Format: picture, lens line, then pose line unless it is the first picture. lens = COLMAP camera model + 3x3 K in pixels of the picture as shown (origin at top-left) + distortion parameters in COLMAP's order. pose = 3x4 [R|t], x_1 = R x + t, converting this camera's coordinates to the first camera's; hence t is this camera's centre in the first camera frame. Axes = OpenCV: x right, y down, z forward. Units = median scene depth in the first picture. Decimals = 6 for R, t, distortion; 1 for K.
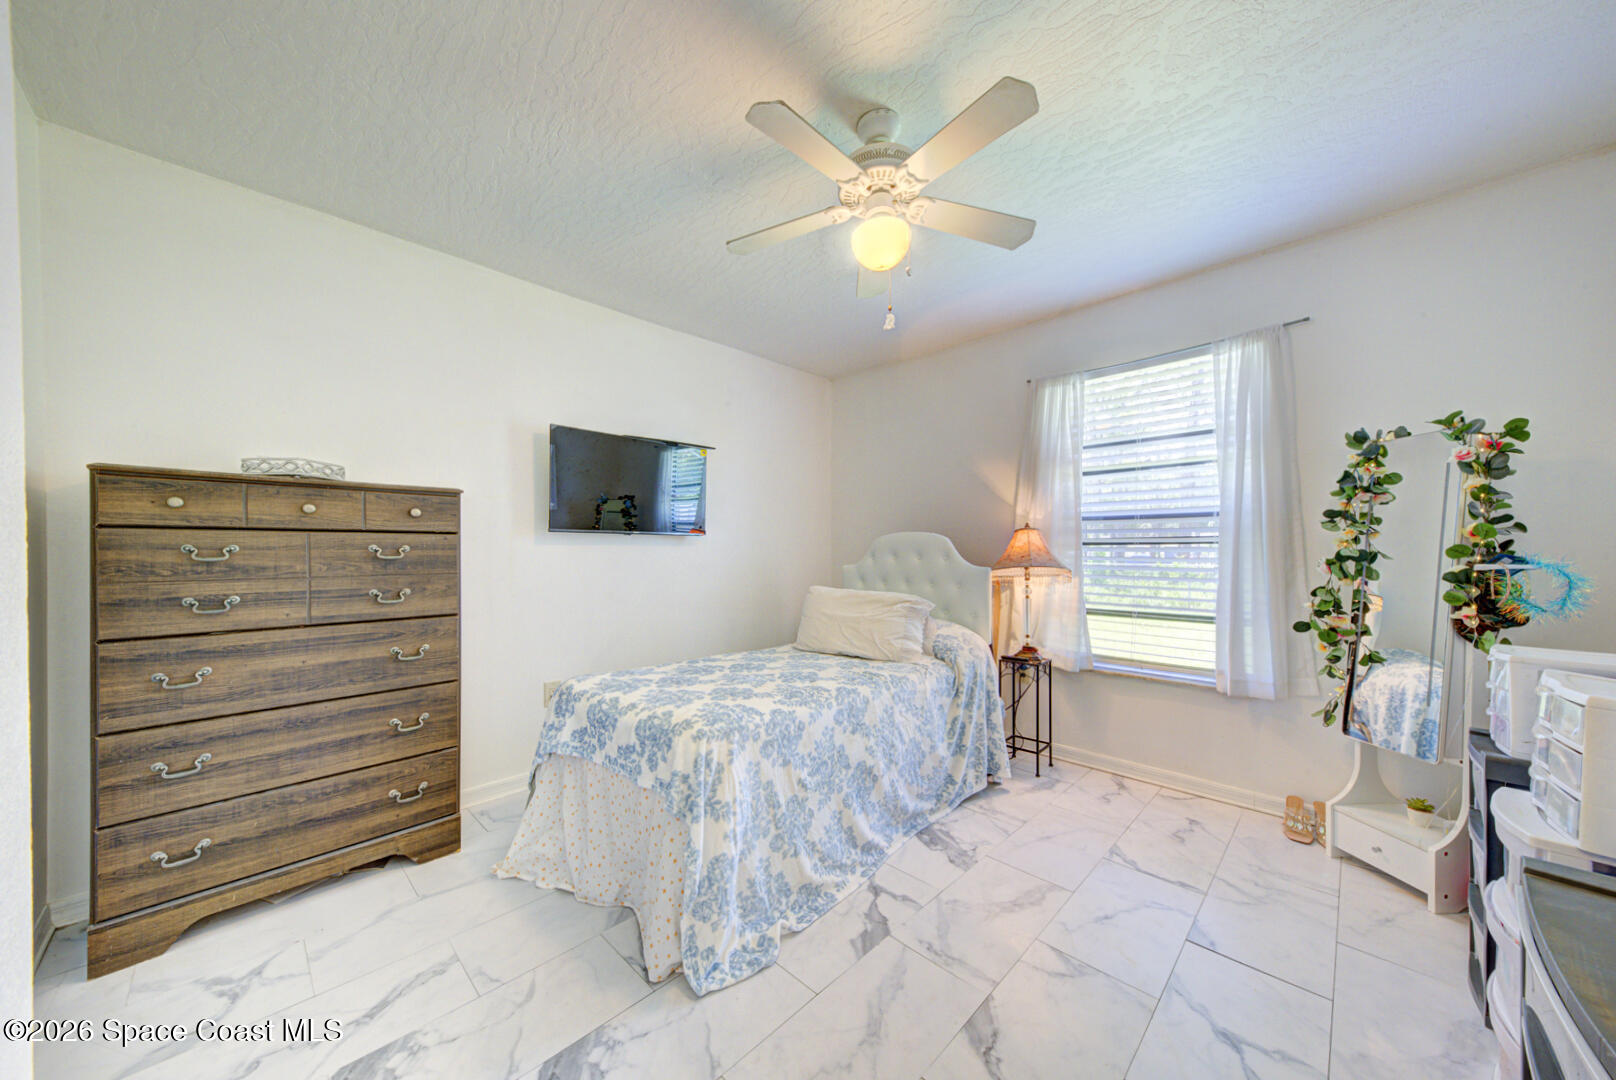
lens RADIAL K [[553.4, 0, 806.1], [0, 553.4, 555.2], [0, 0, 1]] dist [0.027291, -0.006592]
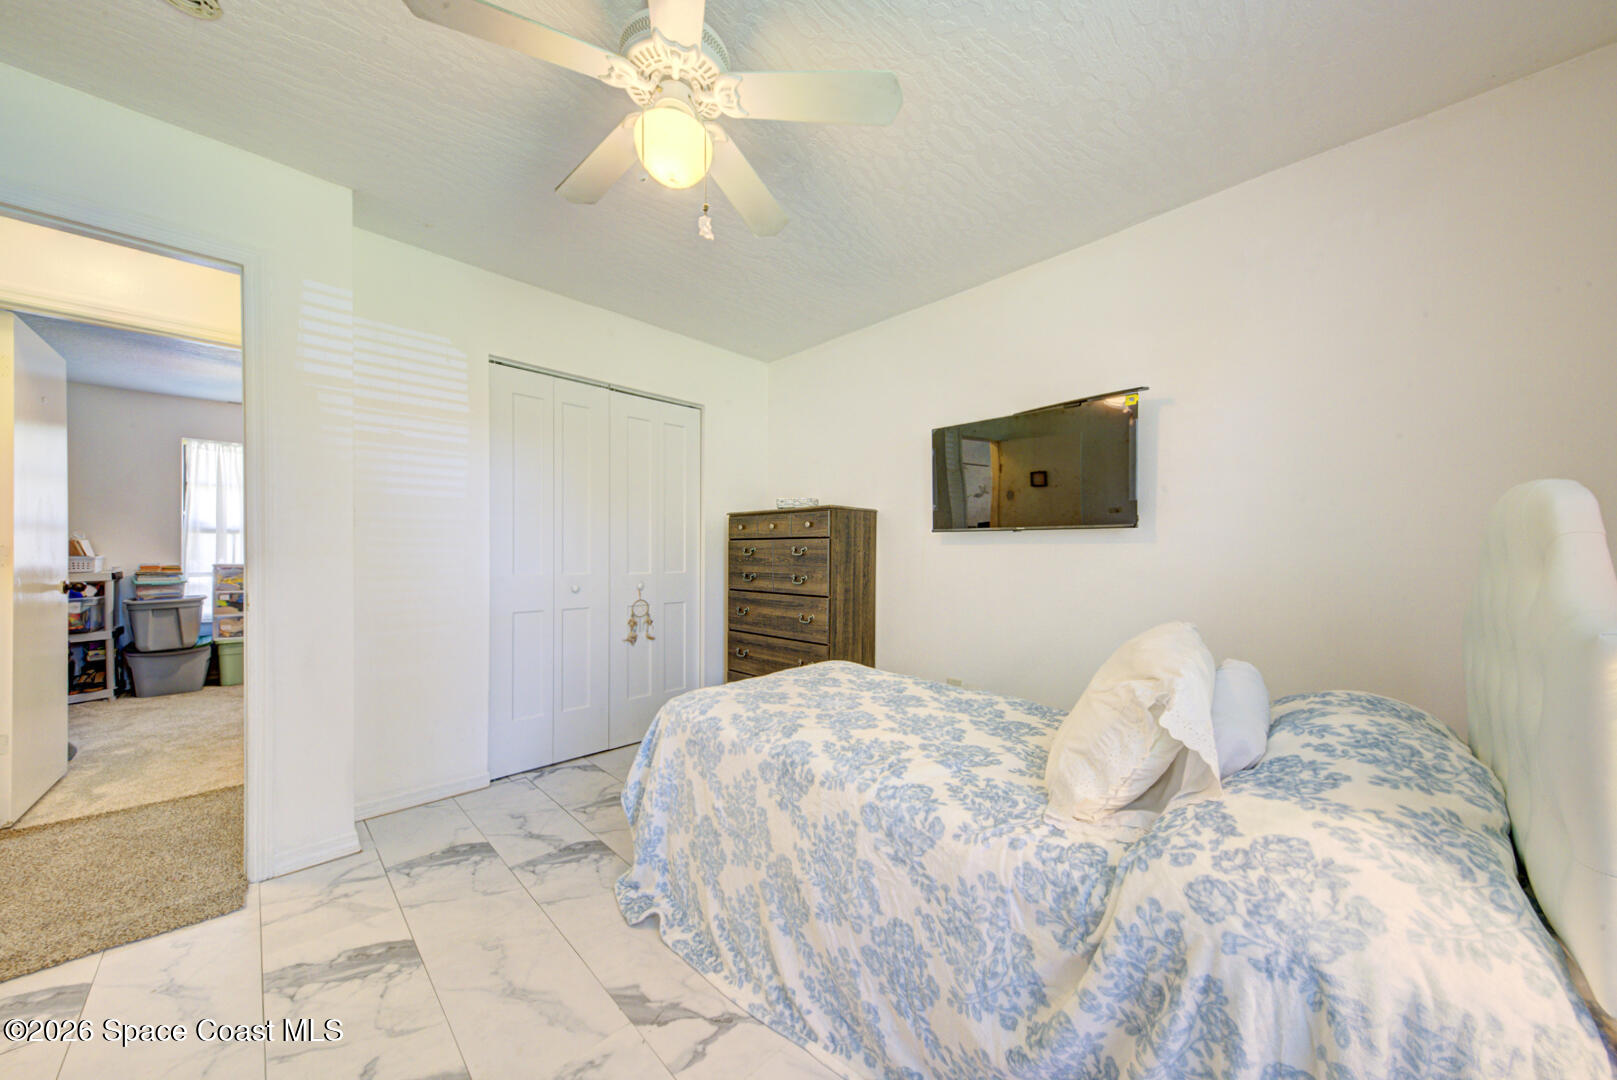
lens RADIAL K [[553.7, 0, 806.6], [0, 553.7, 555.2], [0, 0, 1]] dist [0.027291, -0.006592]
pose [[-0.018636, 0.007014, -0.999802, 0.858400], [-0.005717, 0.999958, 0.007122, -0.005755], [0.999810, 0.005848, -0.018595, 1.137201]]
